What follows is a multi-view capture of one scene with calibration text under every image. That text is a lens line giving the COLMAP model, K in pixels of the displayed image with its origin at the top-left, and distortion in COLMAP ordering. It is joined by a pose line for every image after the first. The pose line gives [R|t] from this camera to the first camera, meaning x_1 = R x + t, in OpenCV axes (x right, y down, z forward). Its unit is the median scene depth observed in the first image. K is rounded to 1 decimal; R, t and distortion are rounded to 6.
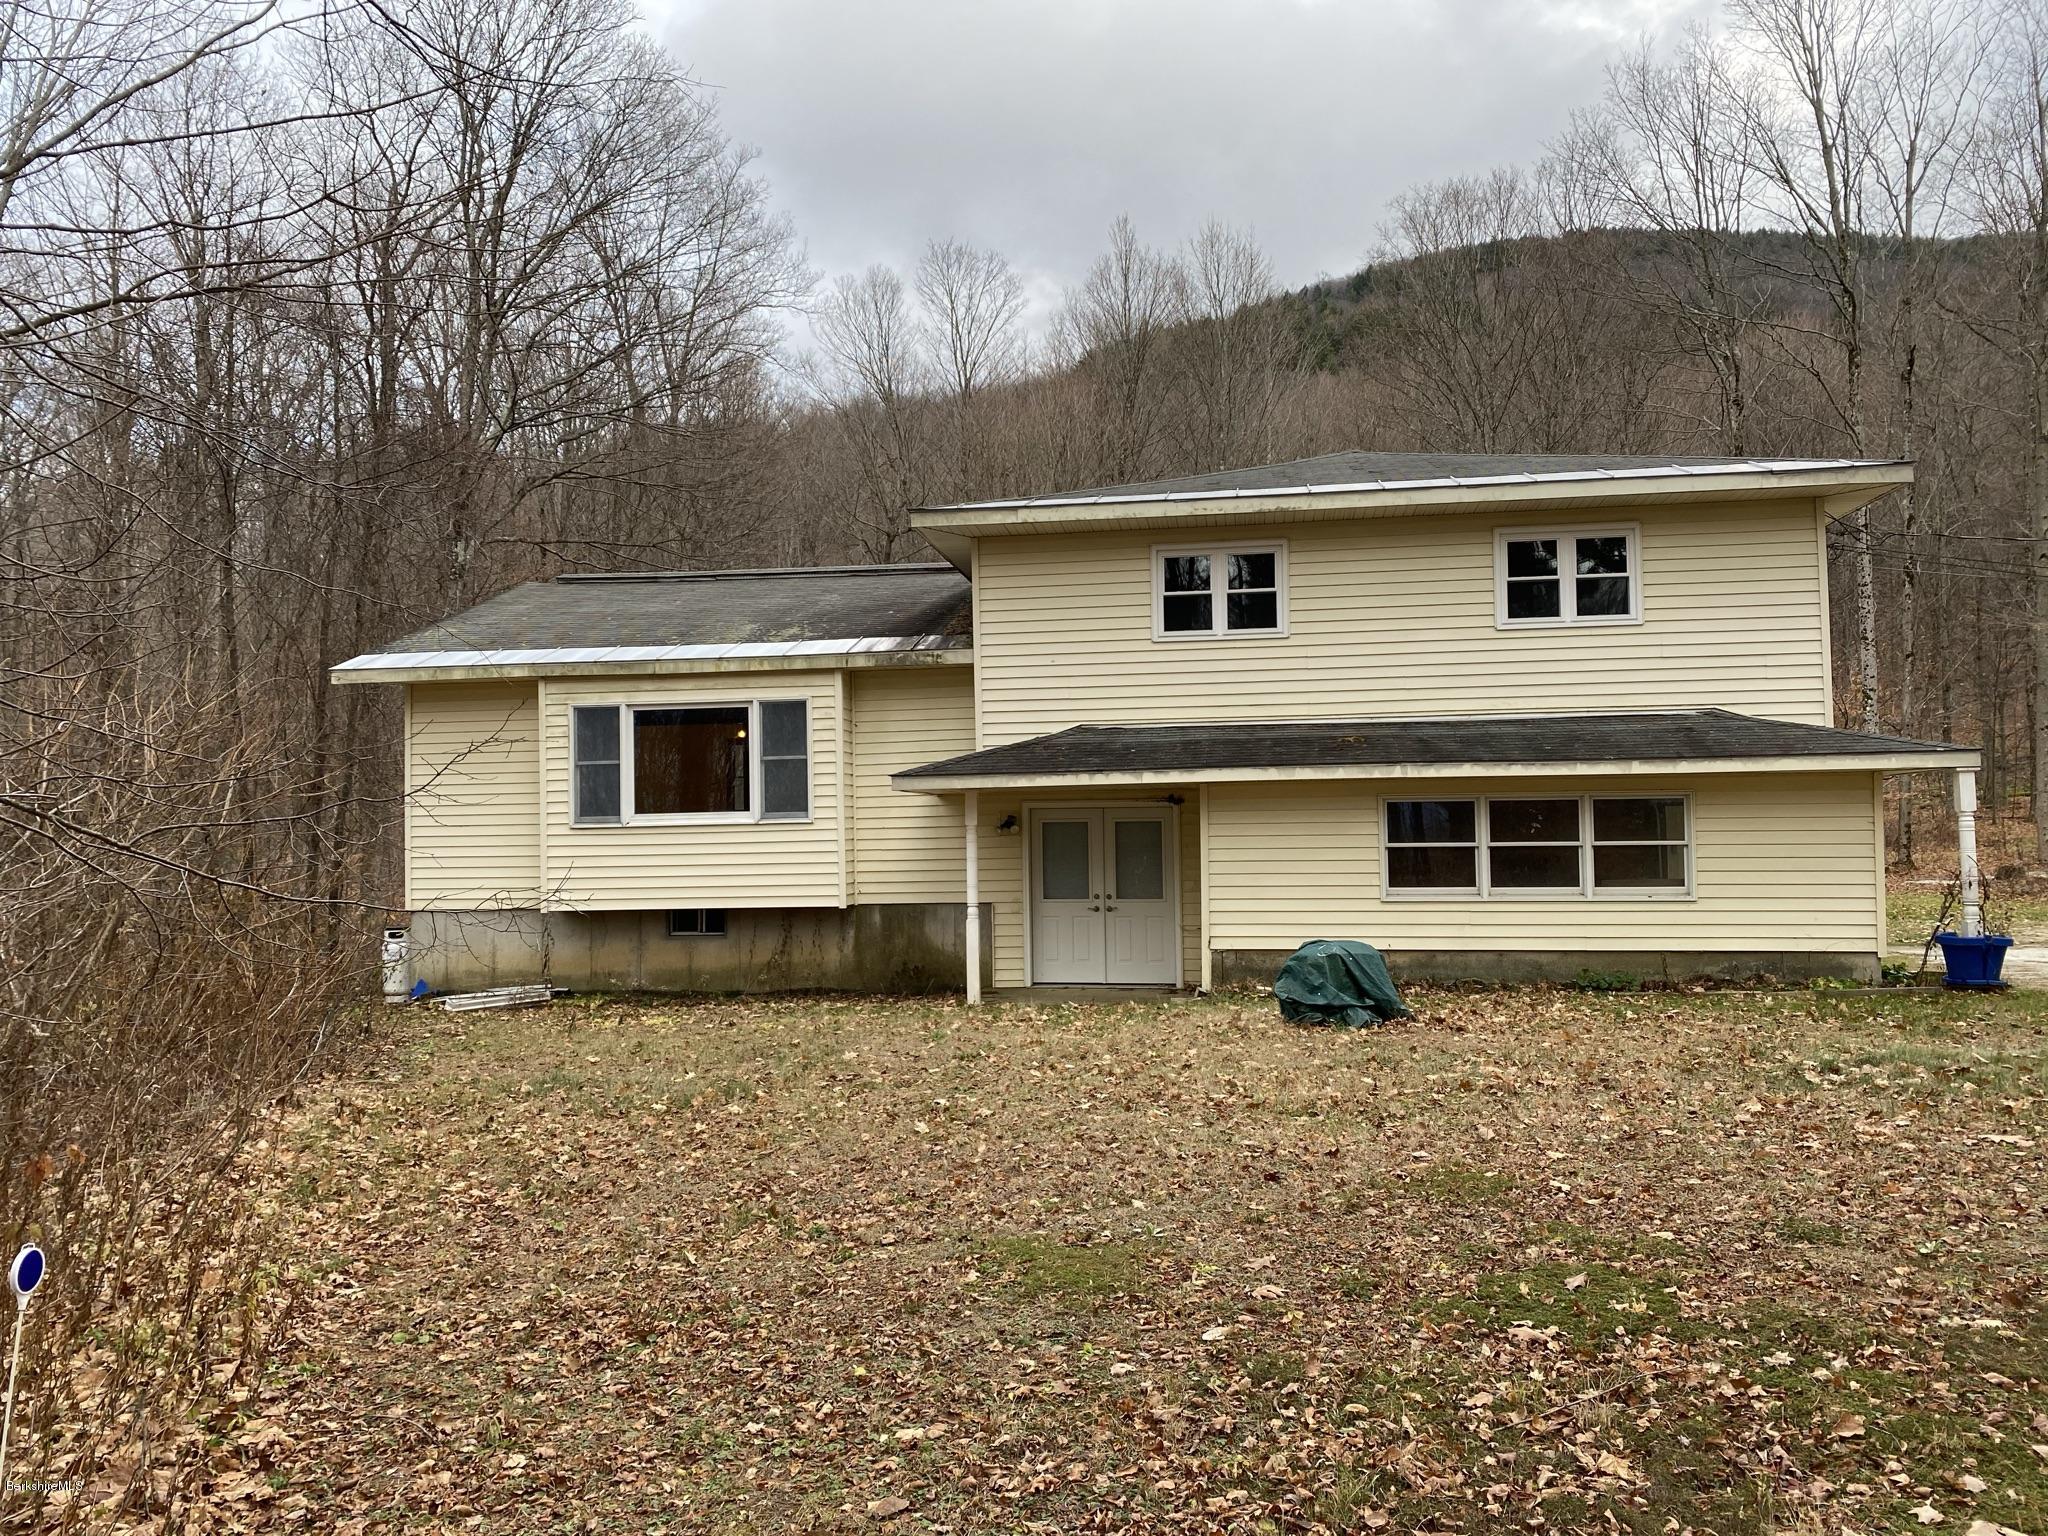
lens RADIAL K [[1567.2, 0, 1011.0], [0, 1567.2, 771.0], [0, 0, 1]] dist [0.051085, -0.063361]
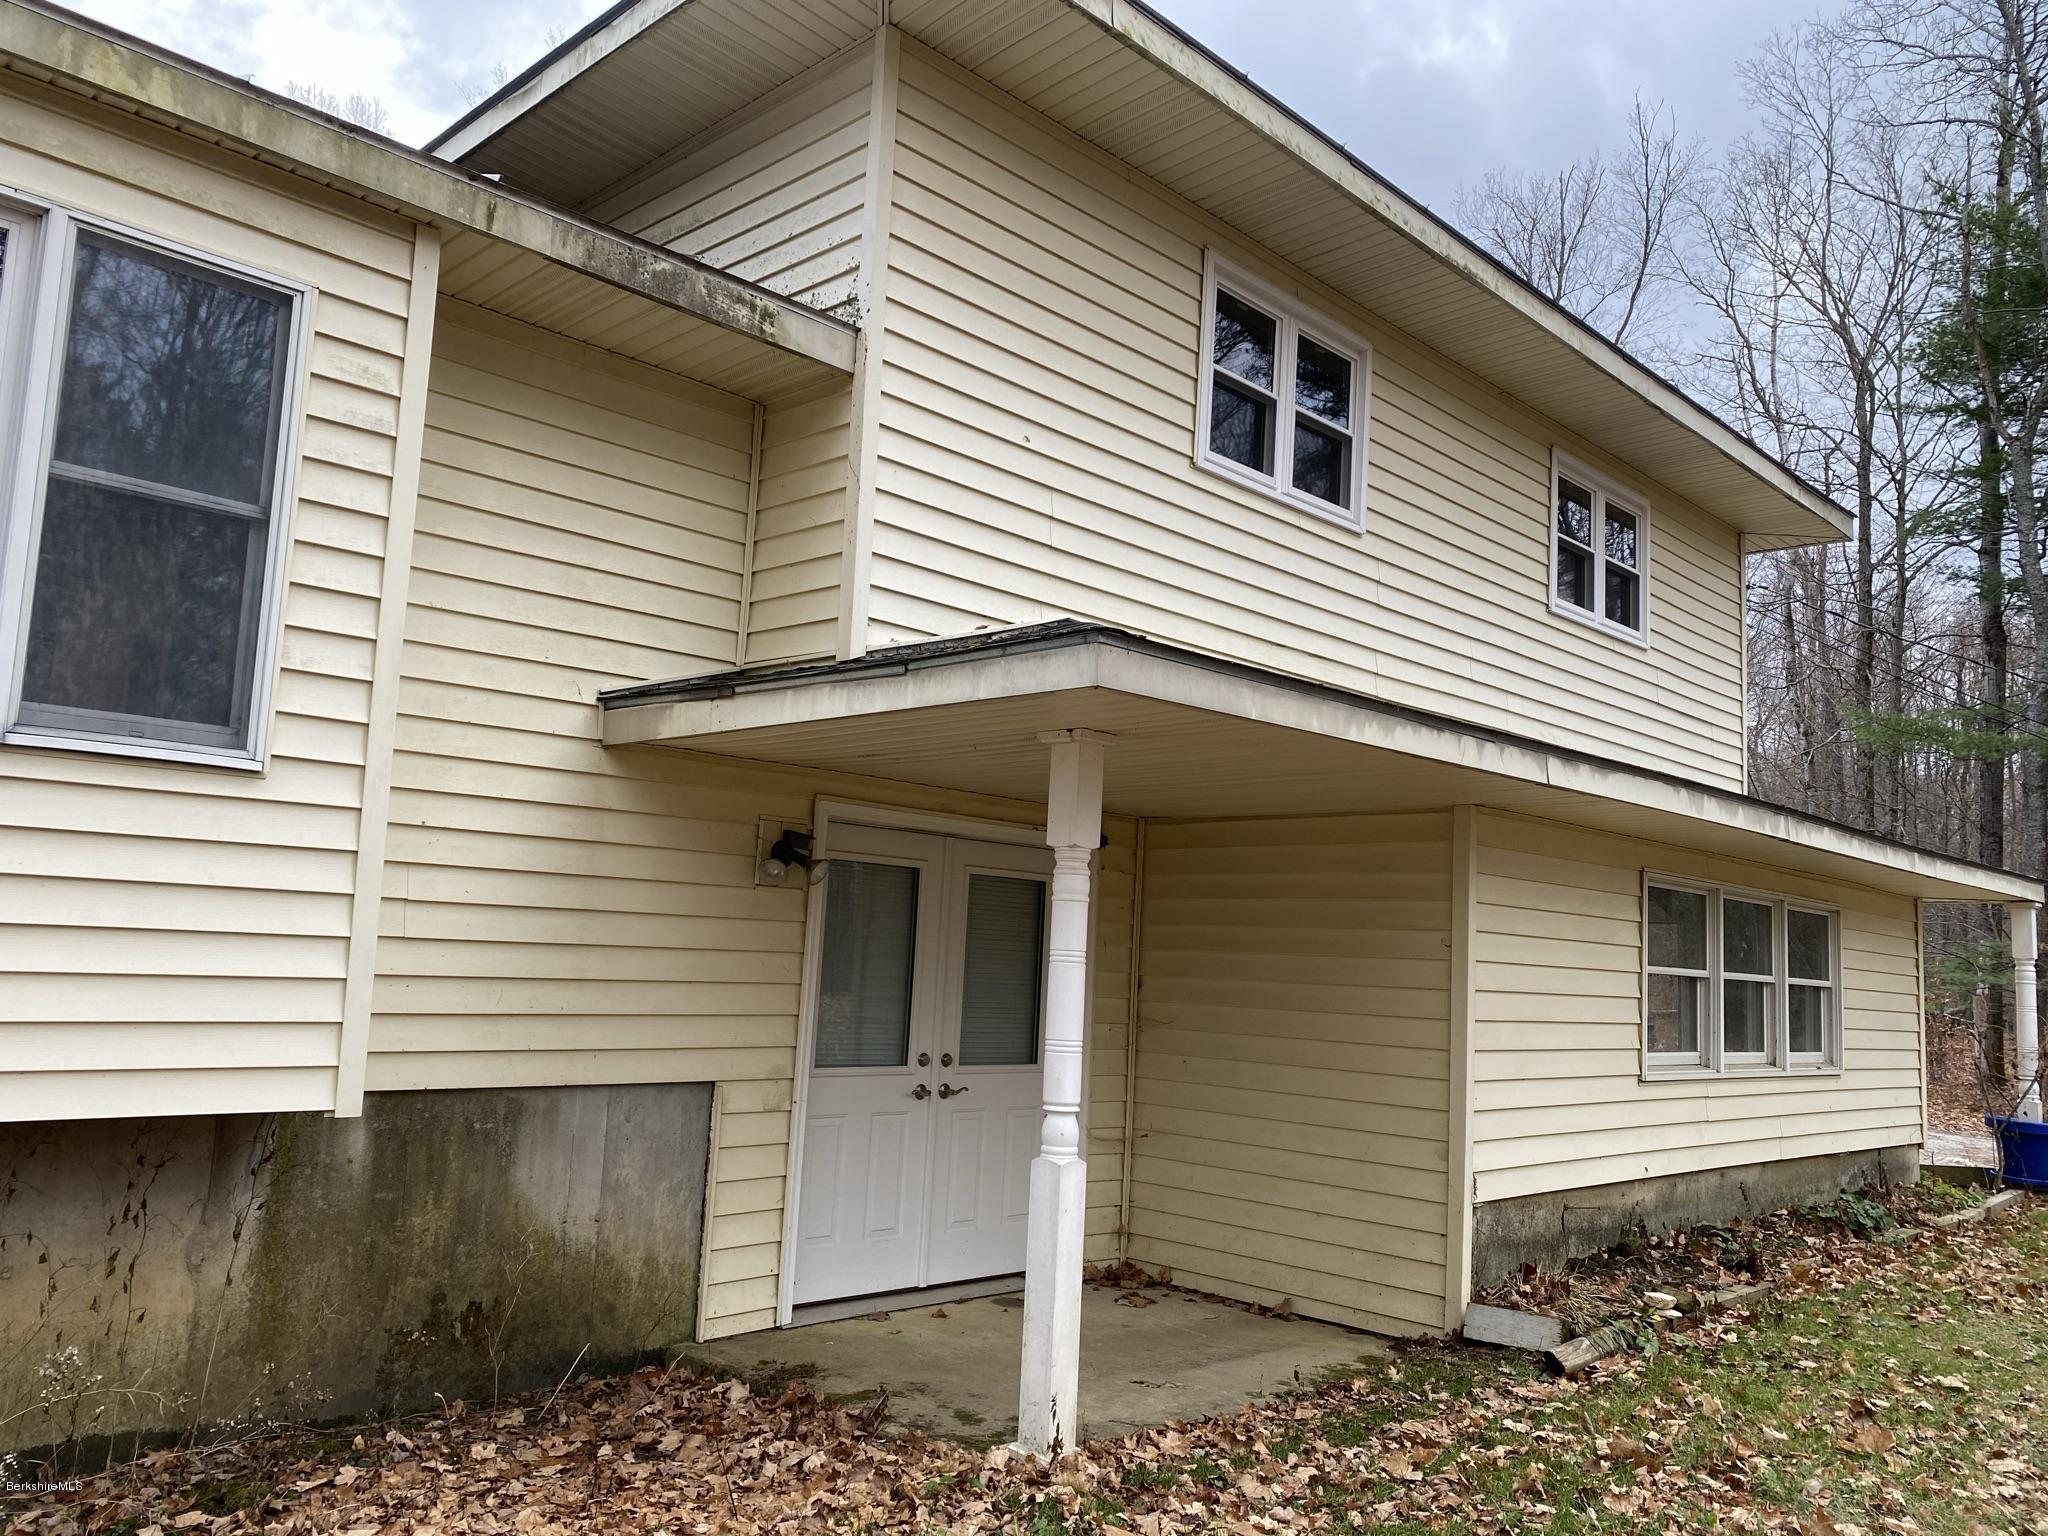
lens RADIAL K [[1567.2, 0, 1011.0], [0, 1567.2, 771.0], [0, 0, 1]] dist [0.051085, -0.063361]
pose [[0.579703, 0.139262, 0.802839, -0.259360], [-0.082977, 0.990254, -0.111857, 0.050813], [-0.810592, -0.001773, 0.585609, 0.755256]]
